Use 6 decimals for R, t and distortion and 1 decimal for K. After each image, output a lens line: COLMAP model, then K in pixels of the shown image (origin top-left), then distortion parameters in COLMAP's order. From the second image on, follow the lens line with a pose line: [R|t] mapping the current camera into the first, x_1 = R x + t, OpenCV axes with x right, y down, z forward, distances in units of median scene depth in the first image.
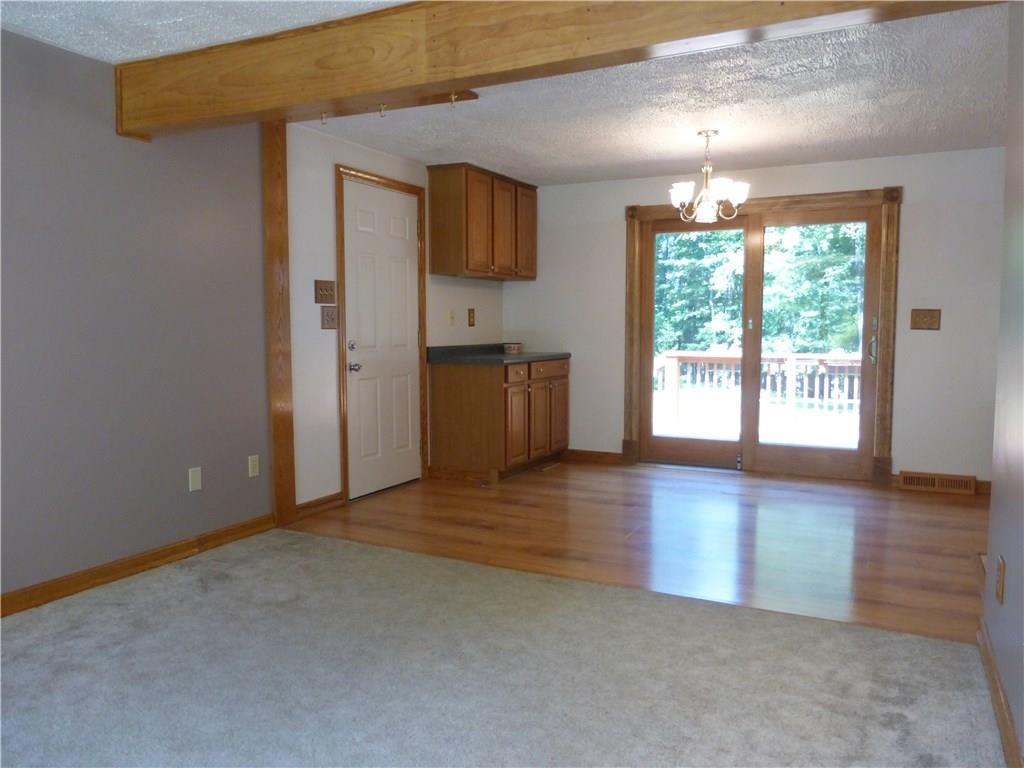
lens RADIAL K [[758.0, 0, 512.0], [0, 758.0, 384.0], [0, 0, 1]] dist [-0.039676, 0.055377]
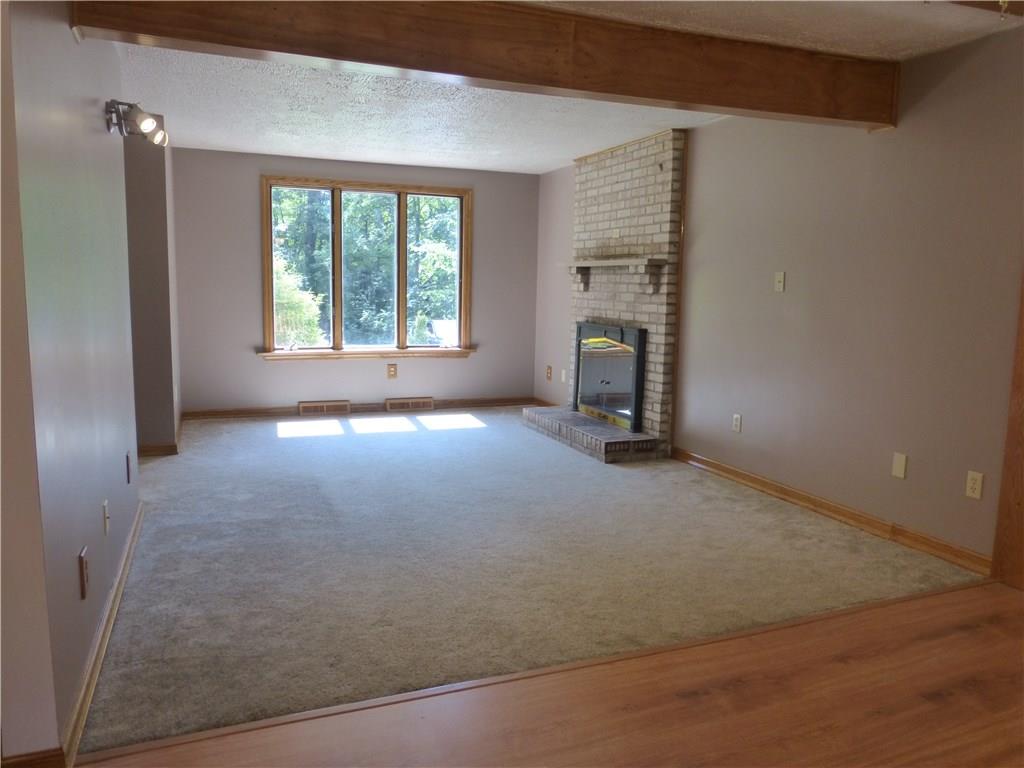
lens RADIAL K [[752.9, 0, 512.0], [0, 752.9, 384.0], [0, 0, 1]] dist [-0.046670, 0.010303]
pose [[-0.648632, 0.091980, -0.755524, 0.423894], [-0.075977, 0.979887, 0.184522, -0.079000], [0.757300, 0.177089, -0.628598, 0.835555]]
